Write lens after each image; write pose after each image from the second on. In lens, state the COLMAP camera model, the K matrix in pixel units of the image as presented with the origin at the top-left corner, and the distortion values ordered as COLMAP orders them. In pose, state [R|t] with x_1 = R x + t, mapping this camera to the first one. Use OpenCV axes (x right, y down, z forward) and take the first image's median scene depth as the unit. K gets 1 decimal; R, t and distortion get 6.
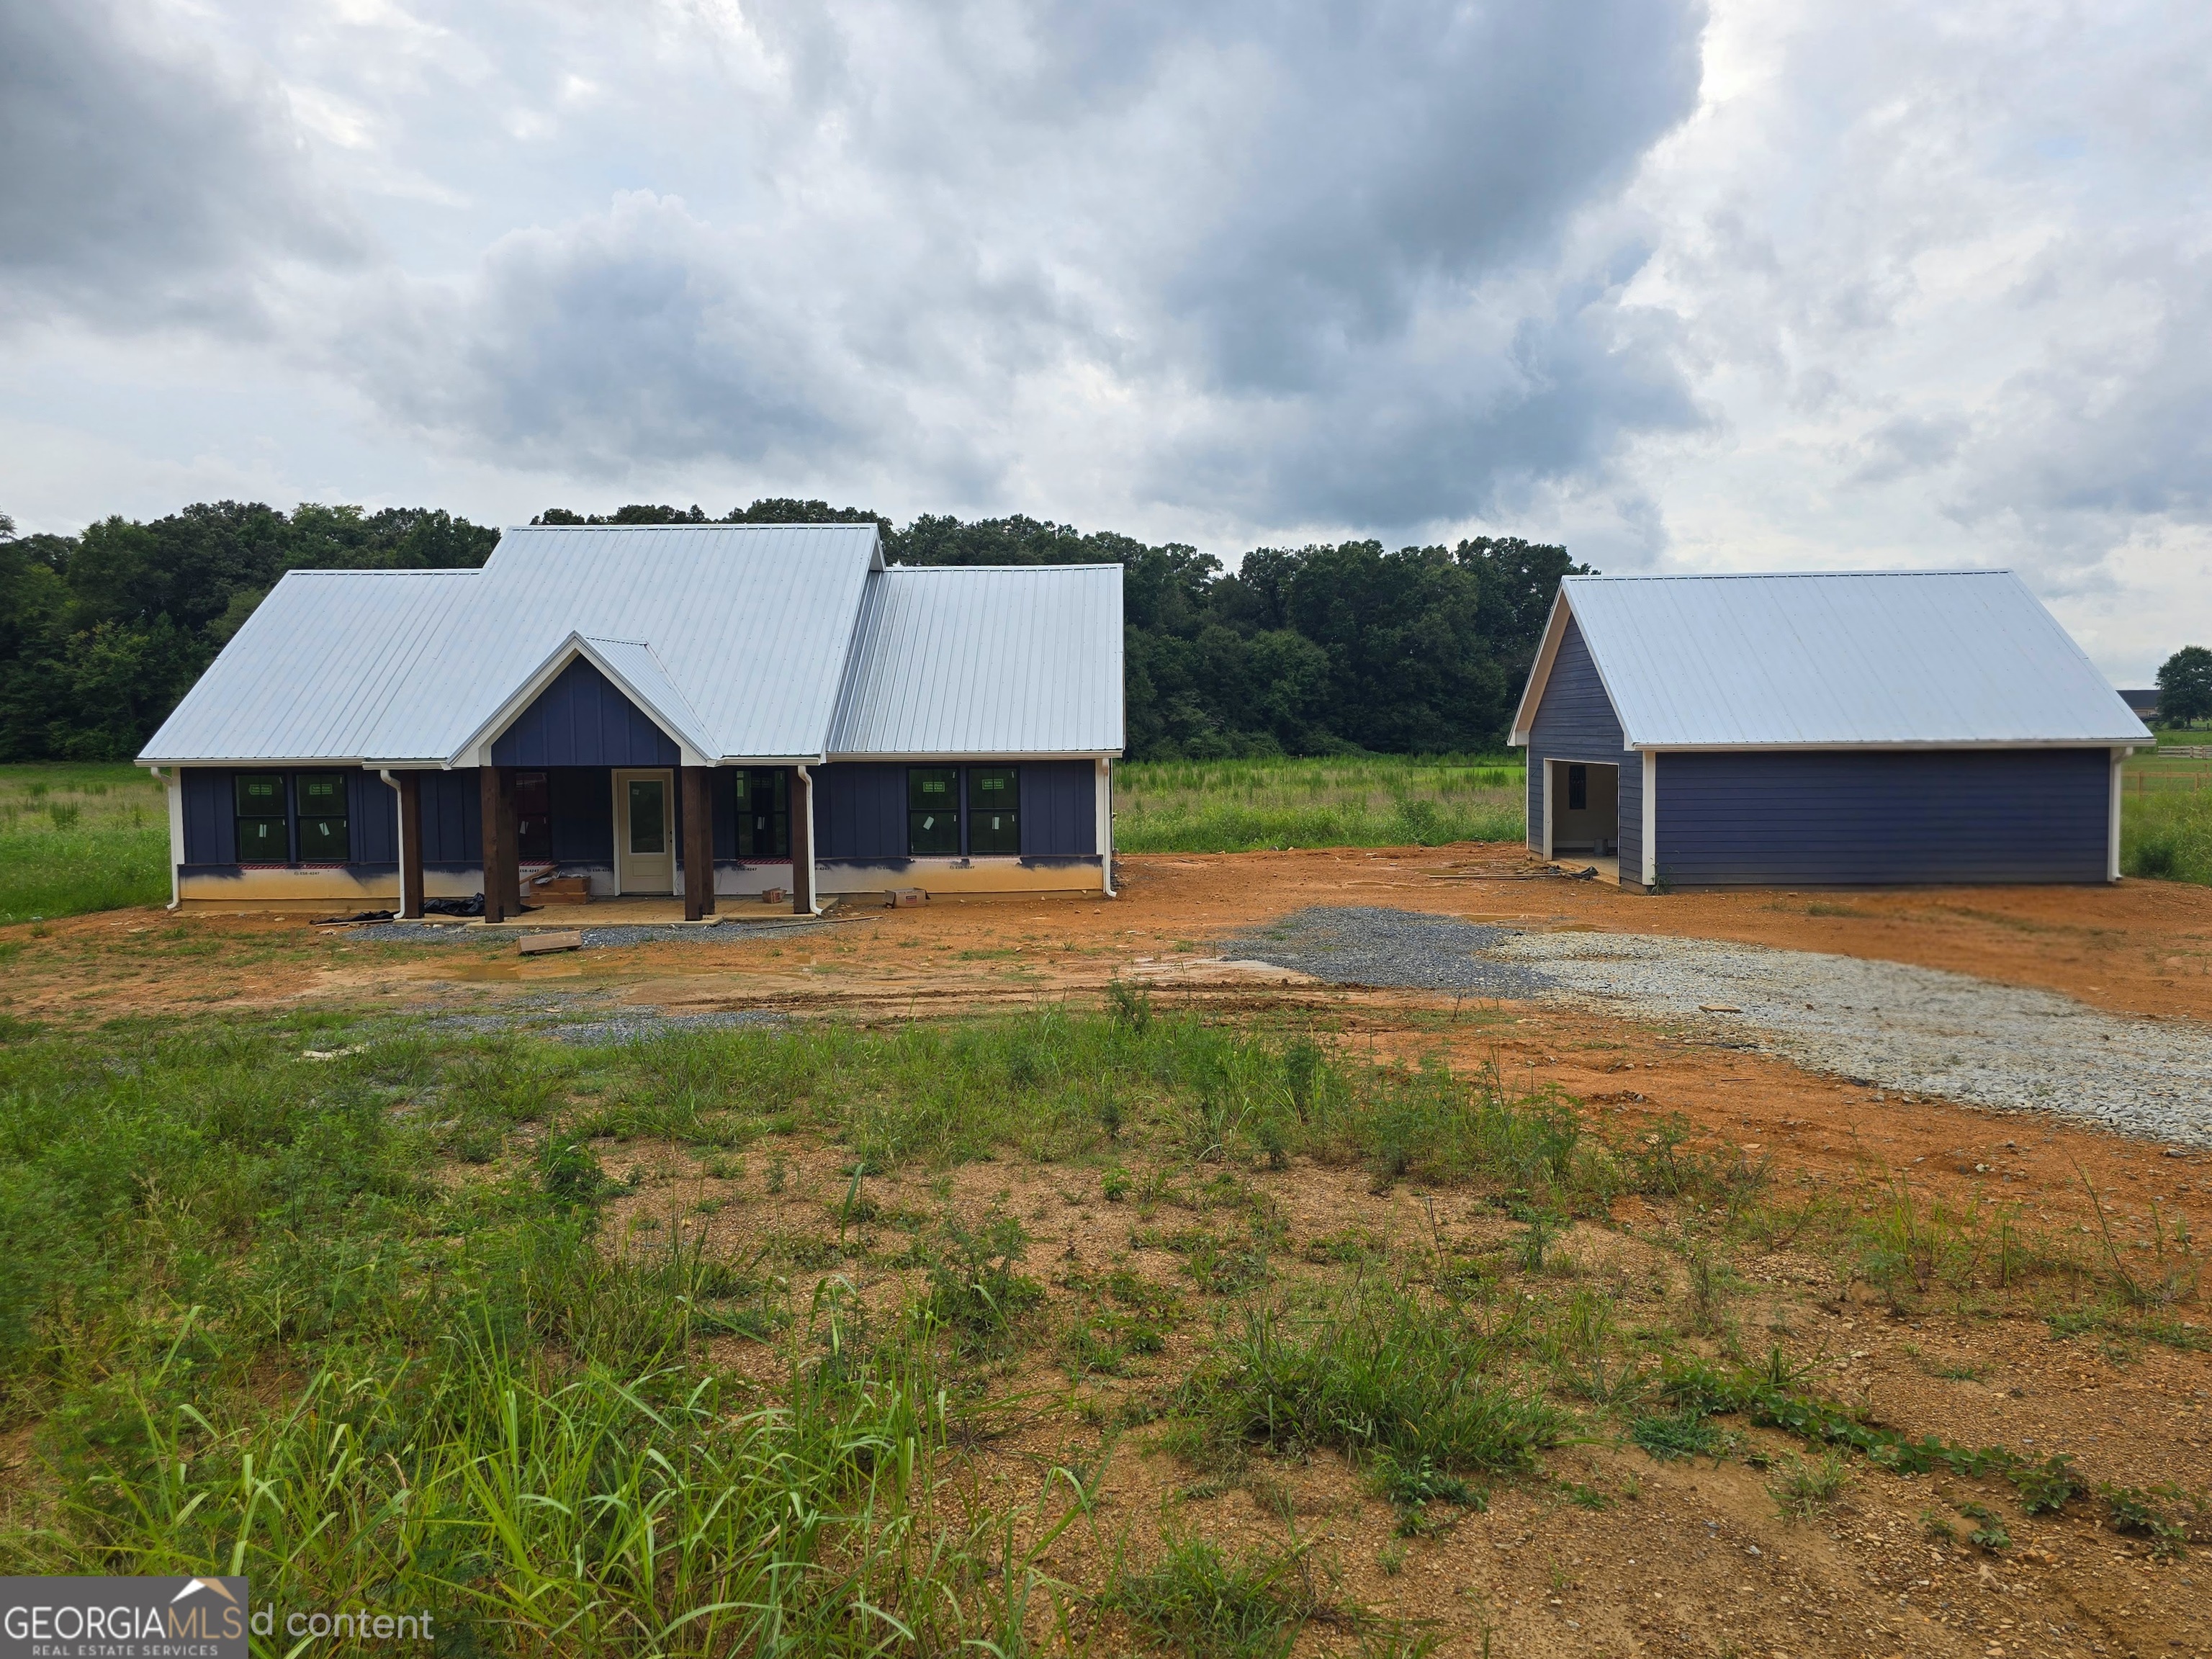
lens RADIAL K [[1521.8, 0, 1163.7], [0, 1521.8, 839.5], [0, 0, 1]] dist [-0.000509, -0.028656]
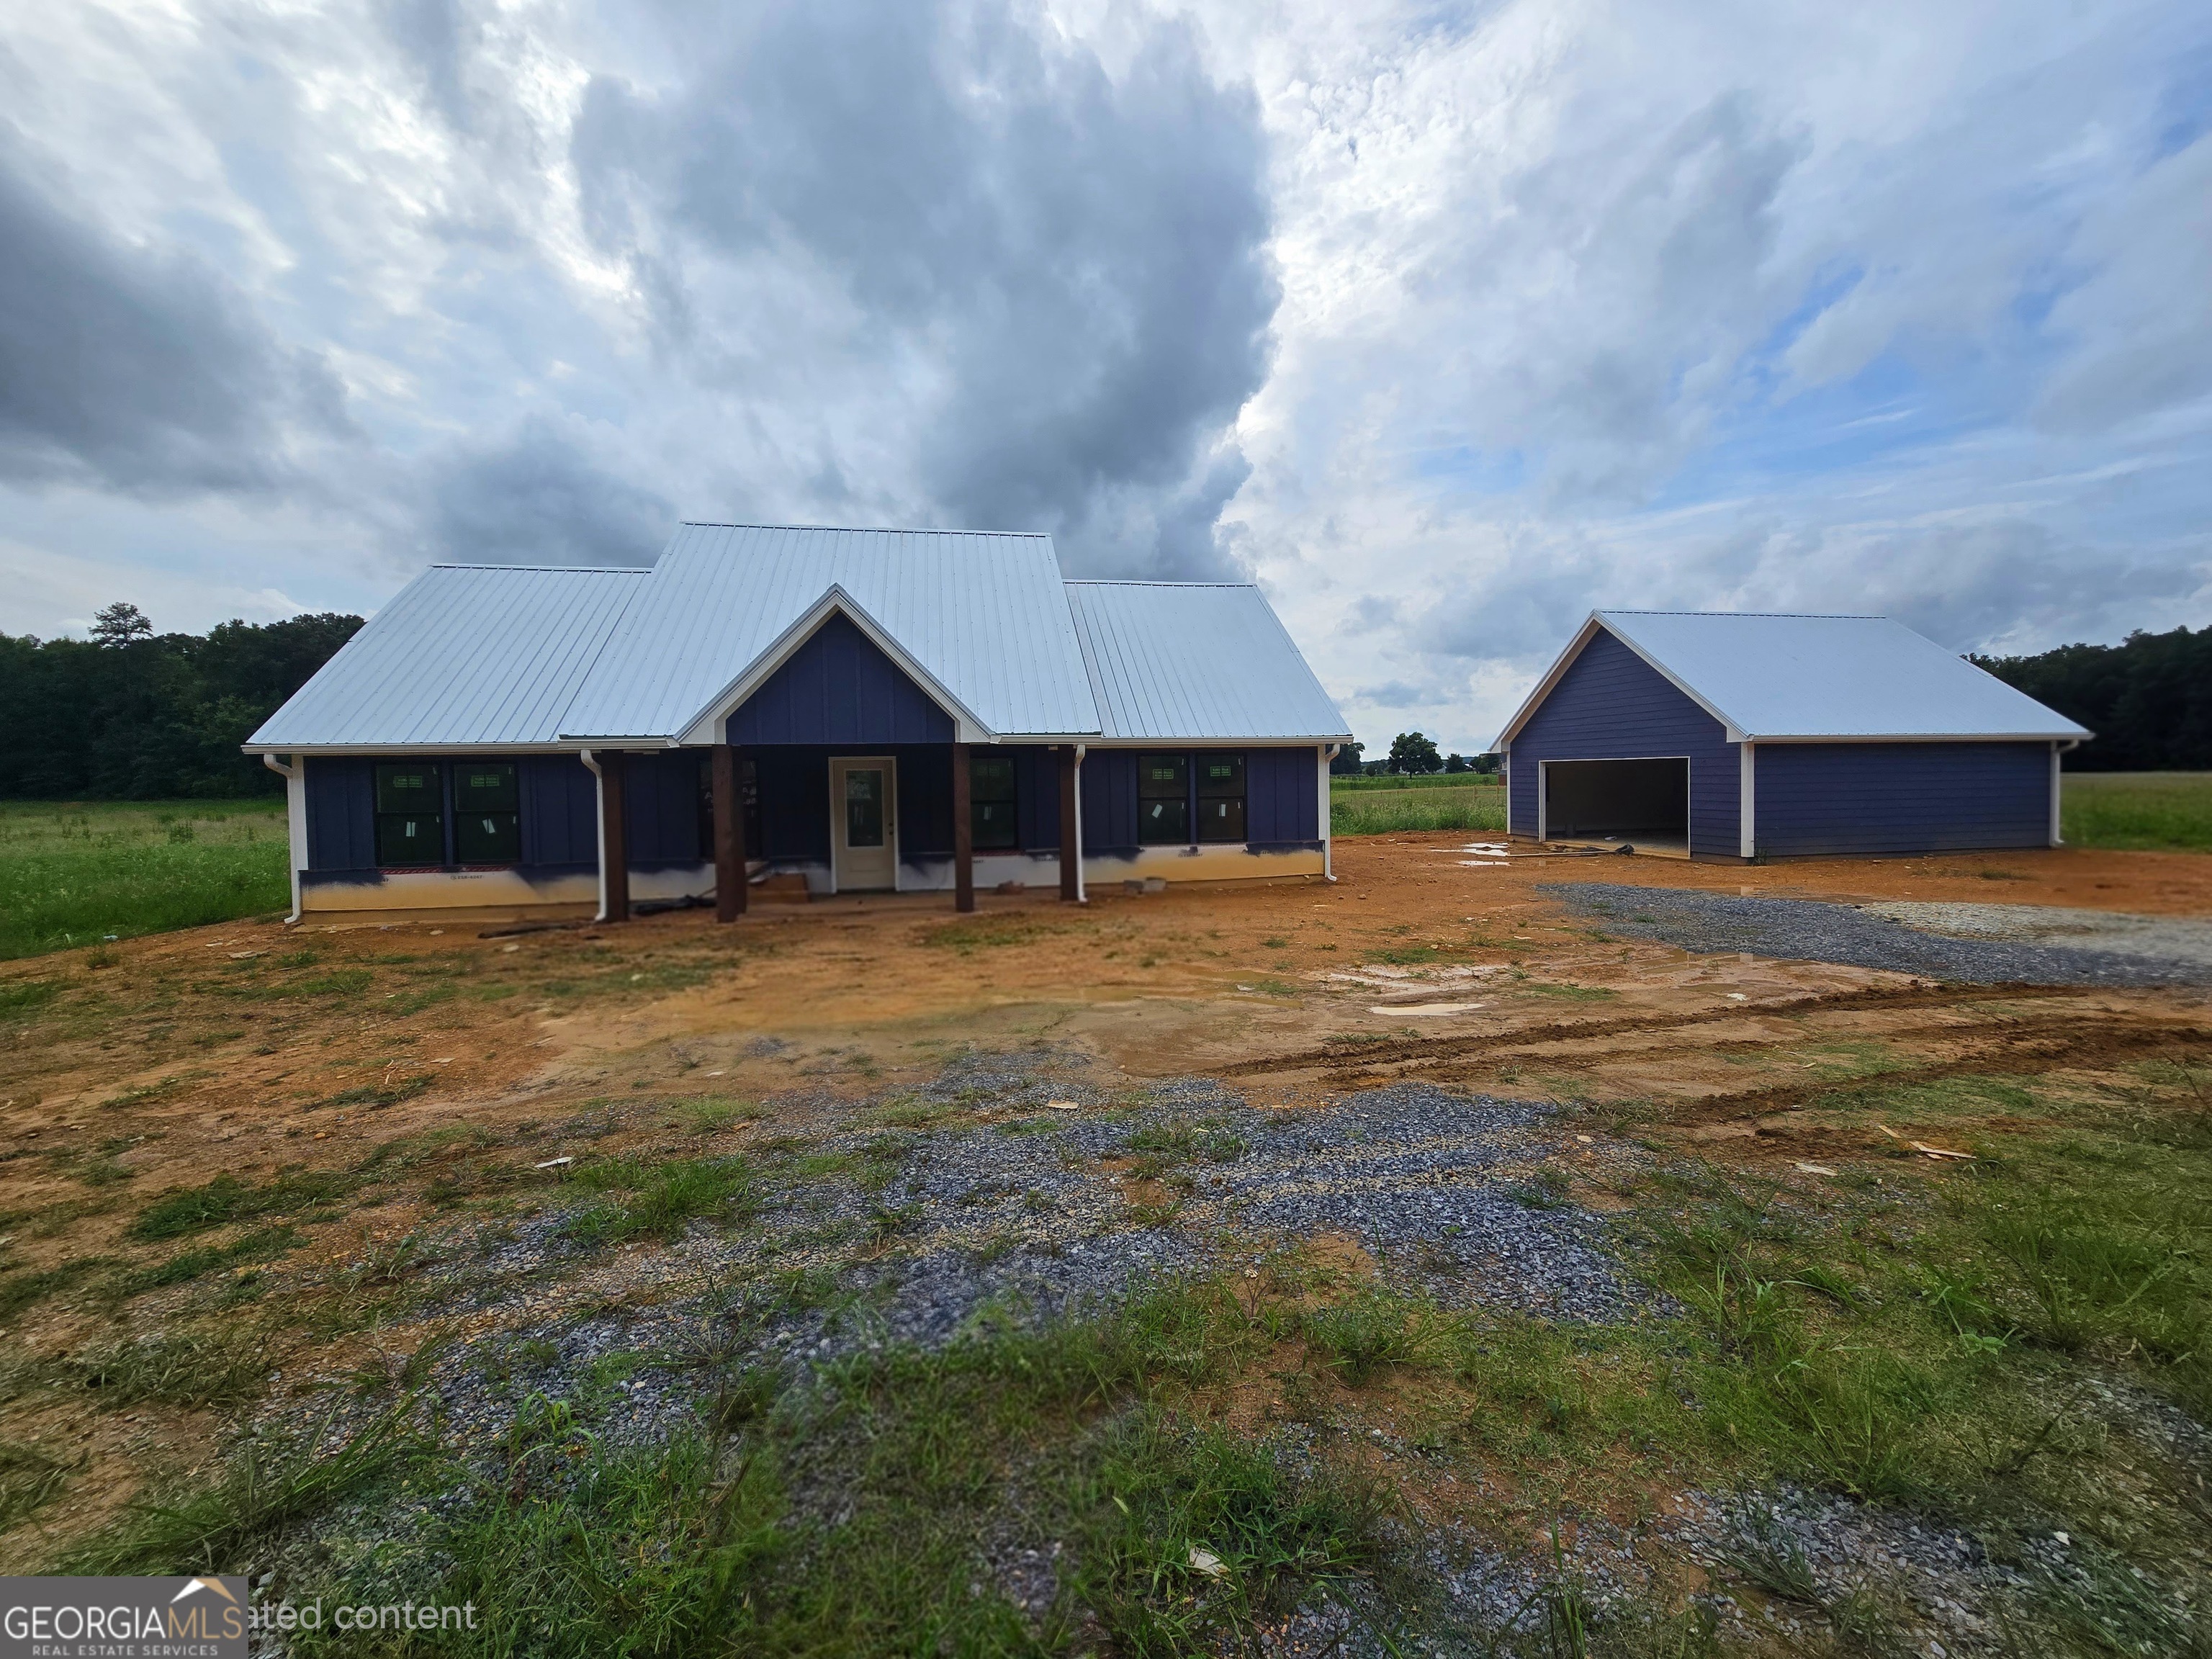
lens RADIAL K [[916.9, 0, 1114.1], [0, 916.9, 806.7], [0, 0, 1]] dist [-0.012227, -0.000094]
pose [[0.986612, -0.011939, 0.162648, -0.280051], [0.018330, 0.999115, -0.037853, 0.008352], [-0.162052, 0.040328, 0.985958, 0.417616]]
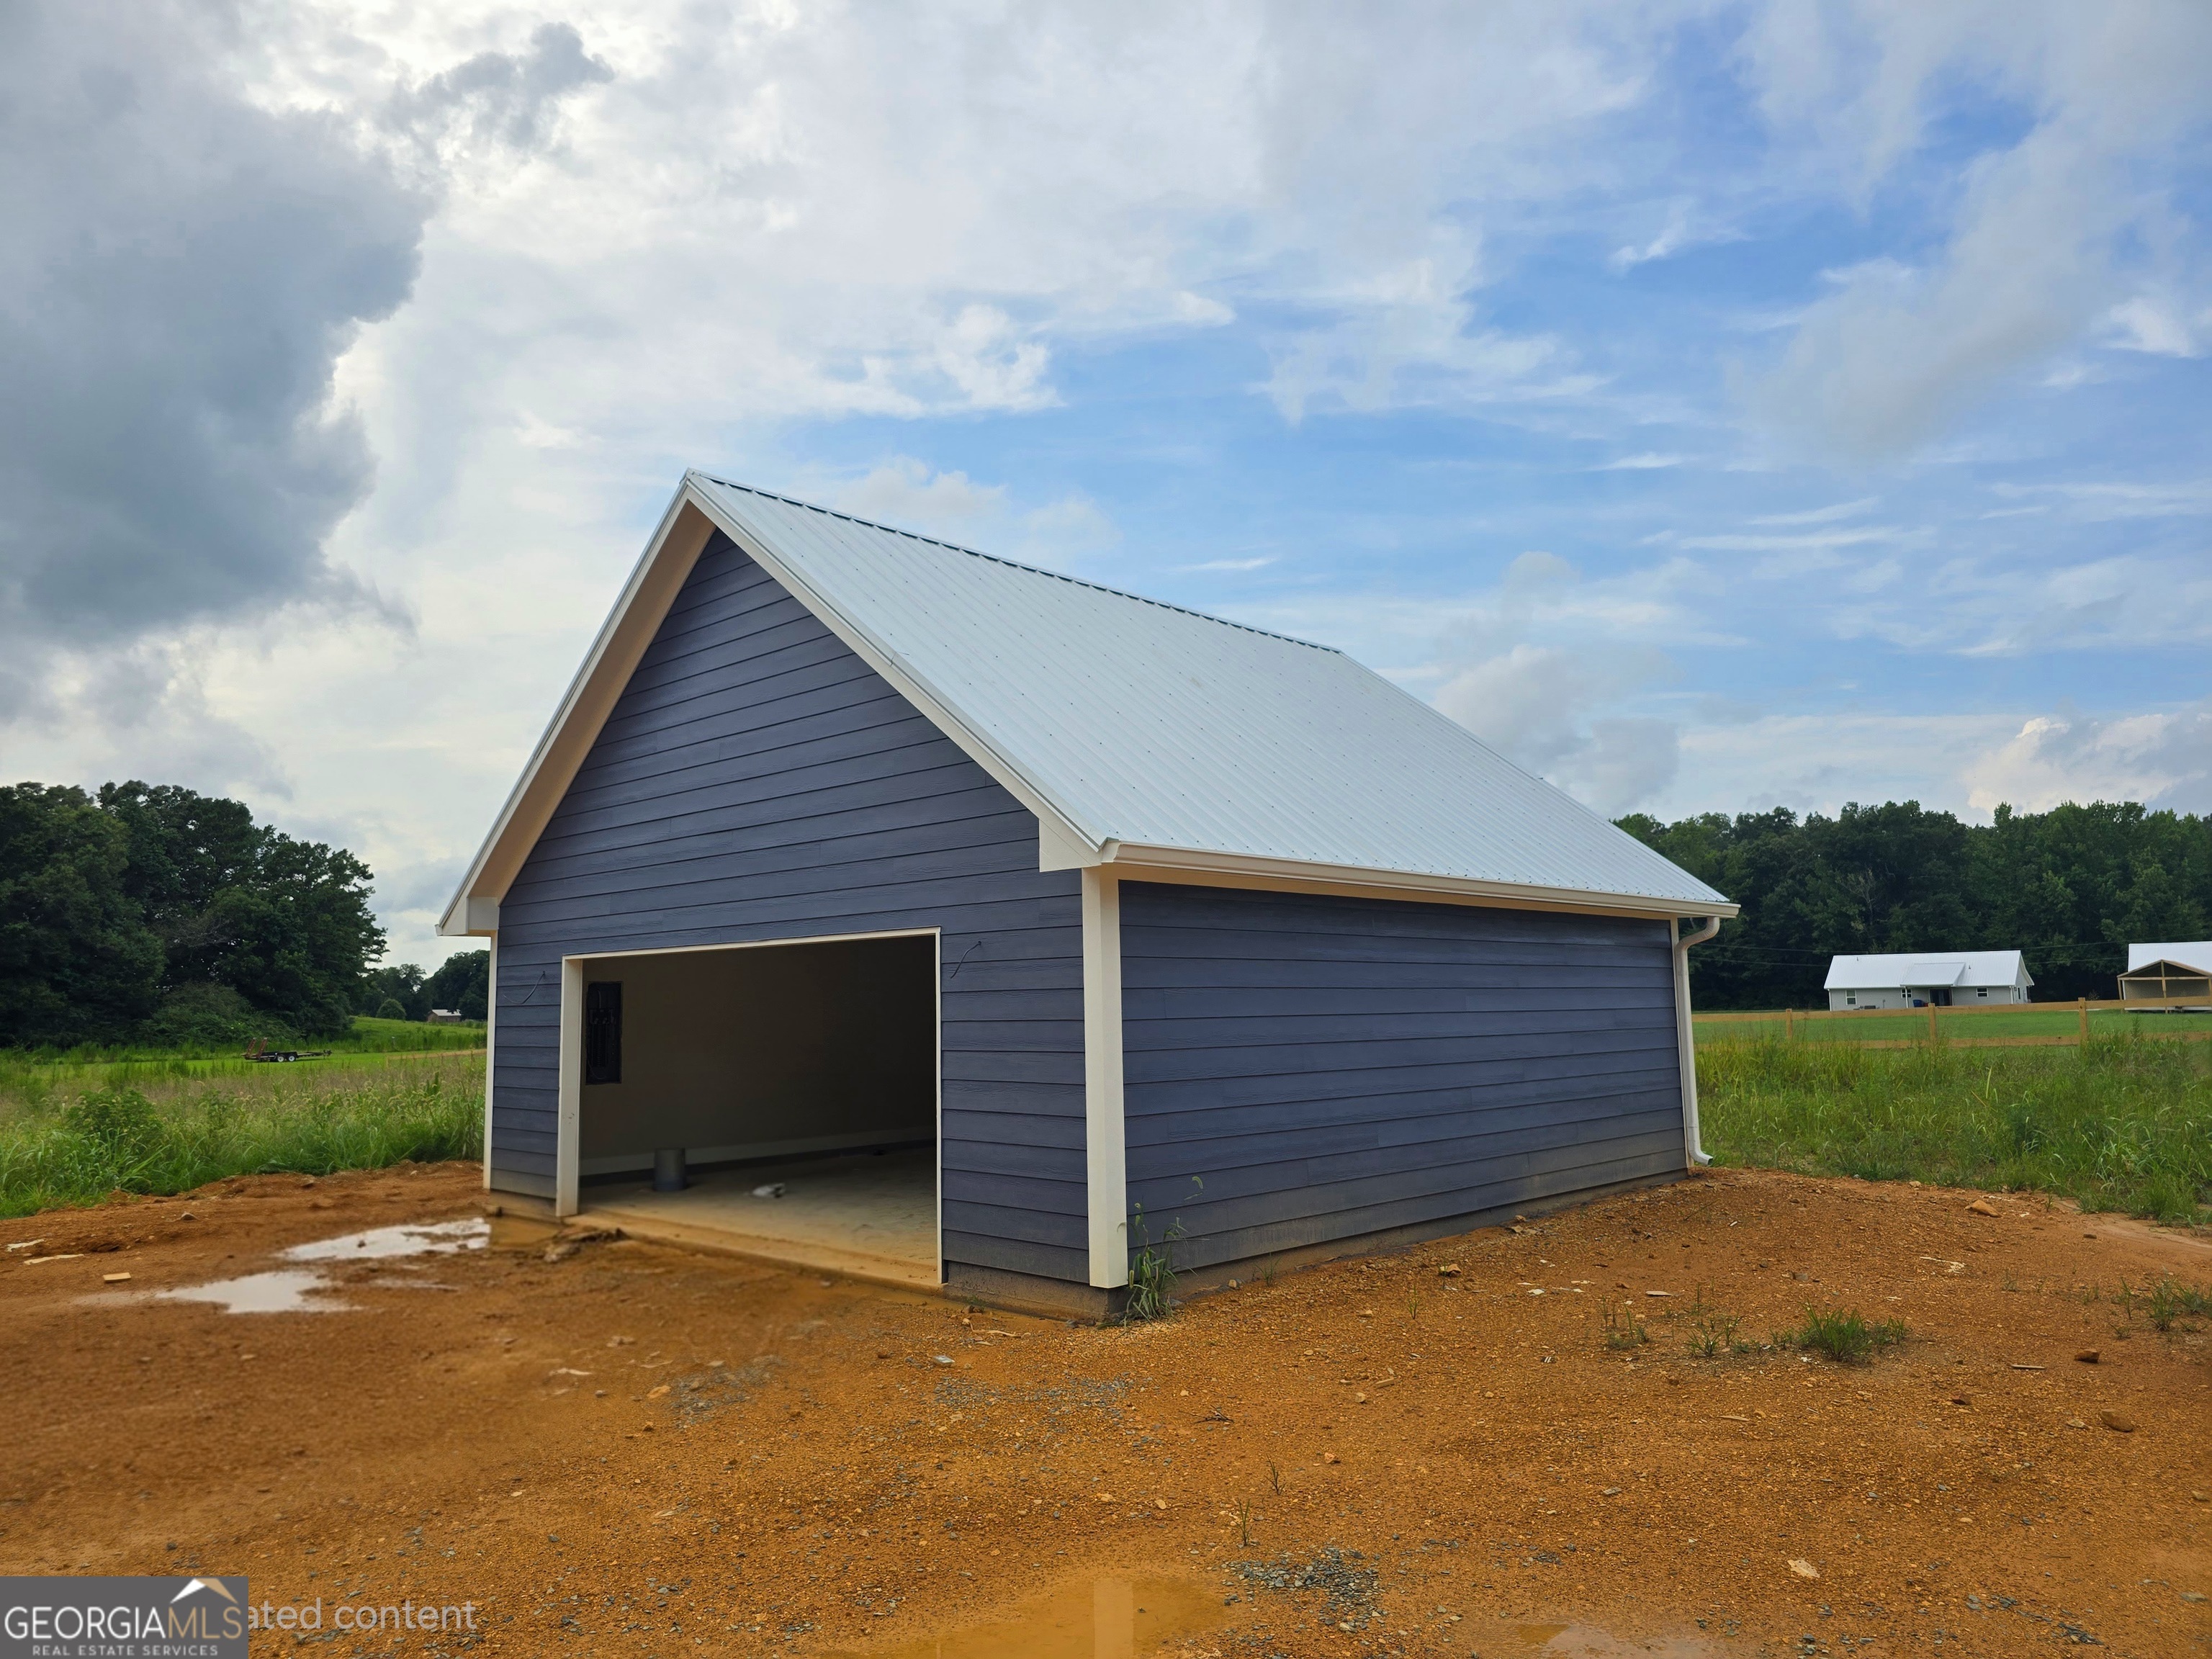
lens RADIAL K [[1521.8, 0, 1163.7], [0, 1521.8, 839.5], [0, 0, 1]] dist [-0.000509, -0.028656]
pose [[0.688743, 0.075036, 0.721112, 0.091518], [0.063743, 0.984511, -0.163326, -0.010647], [-0.722198, 0.158455, 0.673292, 0.800274]]
